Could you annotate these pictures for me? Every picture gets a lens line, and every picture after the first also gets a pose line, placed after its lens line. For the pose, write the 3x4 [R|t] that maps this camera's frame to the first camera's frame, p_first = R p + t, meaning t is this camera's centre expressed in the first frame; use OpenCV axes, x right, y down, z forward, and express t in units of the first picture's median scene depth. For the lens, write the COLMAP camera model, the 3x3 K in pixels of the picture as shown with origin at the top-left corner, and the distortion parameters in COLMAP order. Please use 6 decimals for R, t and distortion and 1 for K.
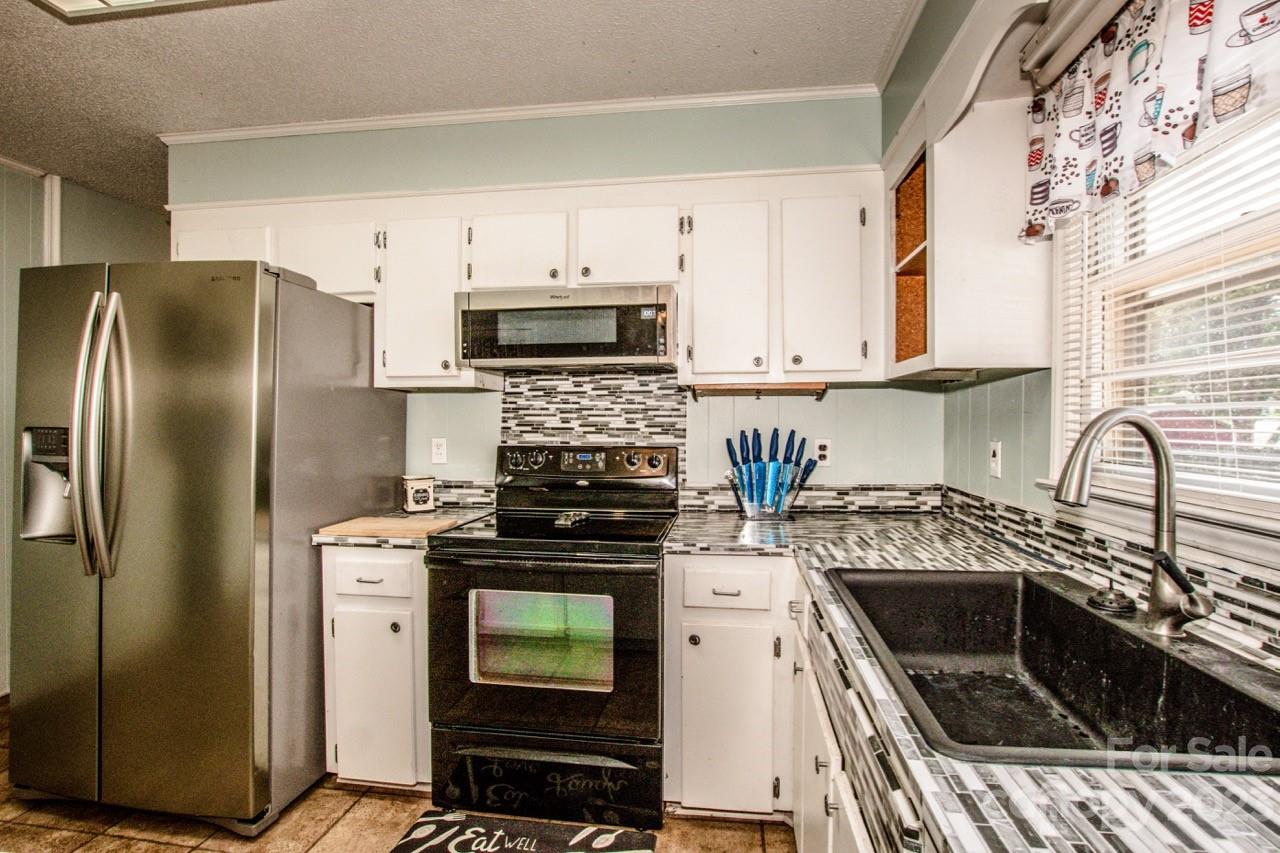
lens RADIAL K [[591.3, 0, 664.0], [0, 591.3, 421.0], [0, 0, 1]] dist [-0.023139, 0.000959]
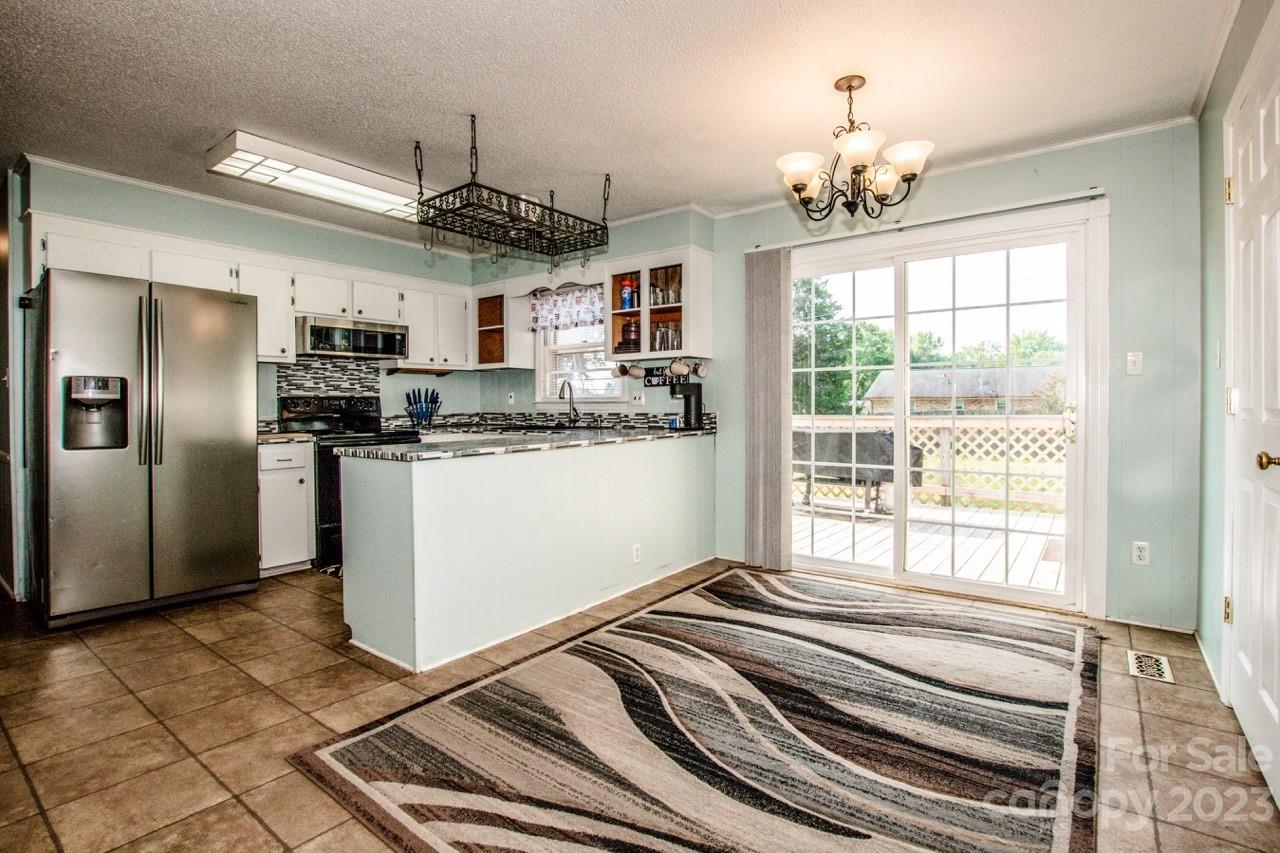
lens RADIAL K [[591.3, 0, 664.0], [0, 591.3, 421.0], [0, 0, 1]] dist [-0.023139, 0.000959]
pose [[0.472587, -0.027029, 0.880869, -1.412756], [0.011170, 0.999633, 0.024680, 0.093219], [-0.881213, -0.001824, 0.472716, -0.907871]]
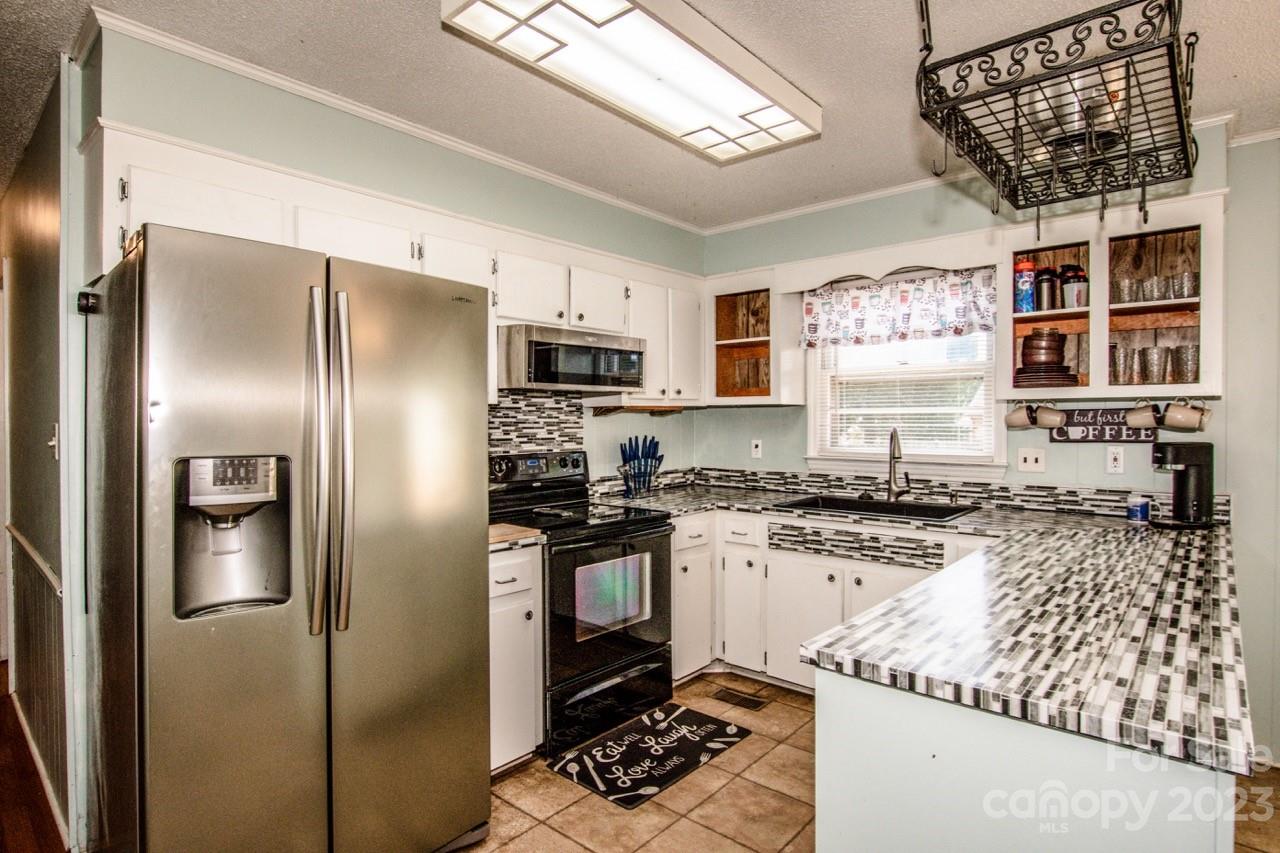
lens RADIAL K [[659.0, 0, 640.0], [0, 659.0, 426.5], [0, 0, 1]] dist [-0.017120, 0.002430]
pose [[0.559121, -0.009528, 0.829031, -1.202519], [0.005652, 0.999955, 0.007680, -0.023306], [-0.829067, 0.000392, 0.559150, 0.084920]]
